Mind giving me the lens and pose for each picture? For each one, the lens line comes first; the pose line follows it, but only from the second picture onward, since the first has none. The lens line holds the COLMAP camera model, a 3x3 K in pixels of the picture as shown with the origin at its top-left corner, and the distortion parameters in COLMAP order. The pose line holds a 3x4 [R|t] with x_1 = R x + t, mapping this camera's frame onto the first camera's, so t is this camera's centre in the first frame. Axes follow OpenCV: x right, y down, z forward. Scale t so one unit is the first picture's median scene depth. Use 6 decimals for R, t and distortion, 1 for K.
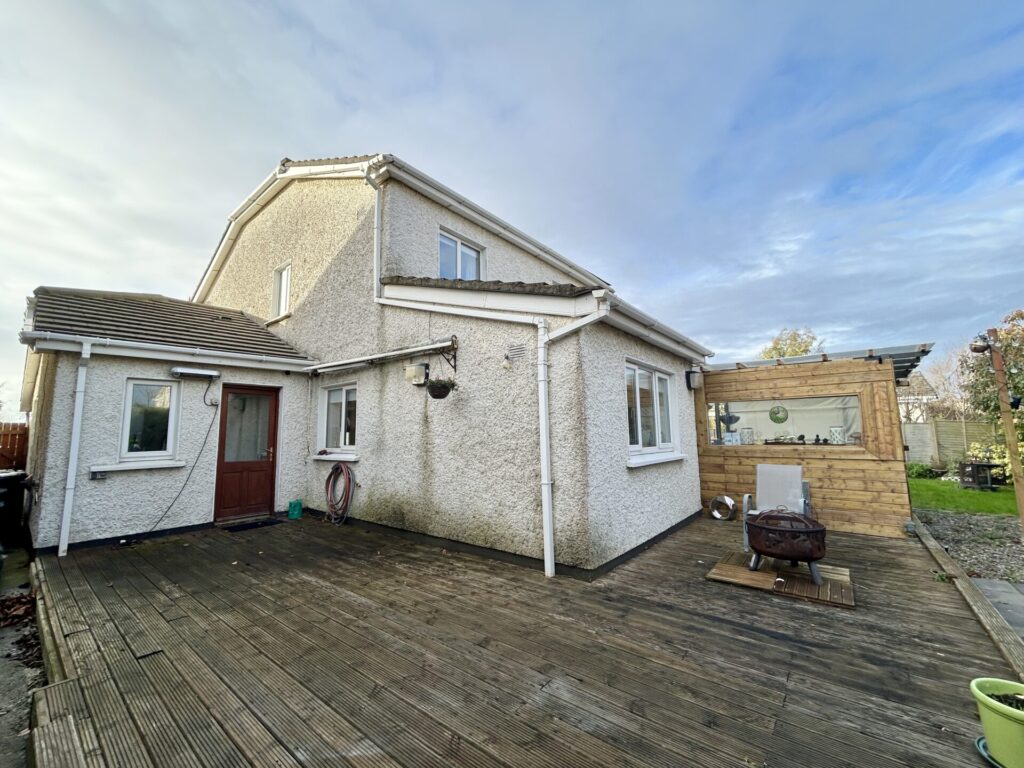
lens RADIAL K [[413.8, 0, 510.0], [0, 413.8, 383.5], [0, 0, 1]] dist [-0.001925, 0.000501]
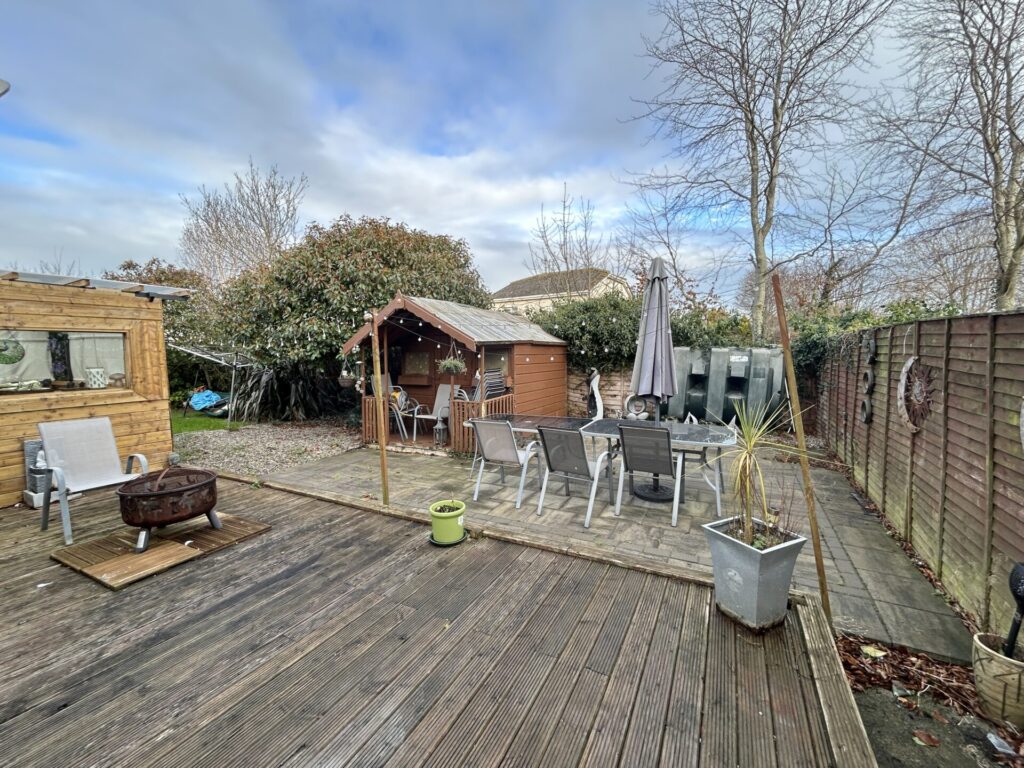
lens RADIAL K [[413.8, 0, 511.9], [0, 413.8, 382.0], [0, 0, 1]] dist [-0.001925, 0.000501]
pose [[-0.197164, -0.058006, 0.978653, -0.307672], [-0.099799, 0.994250, 0.038825, 0.021739], [-0.975278, -0.090013, -0.201819, 0.474627]]
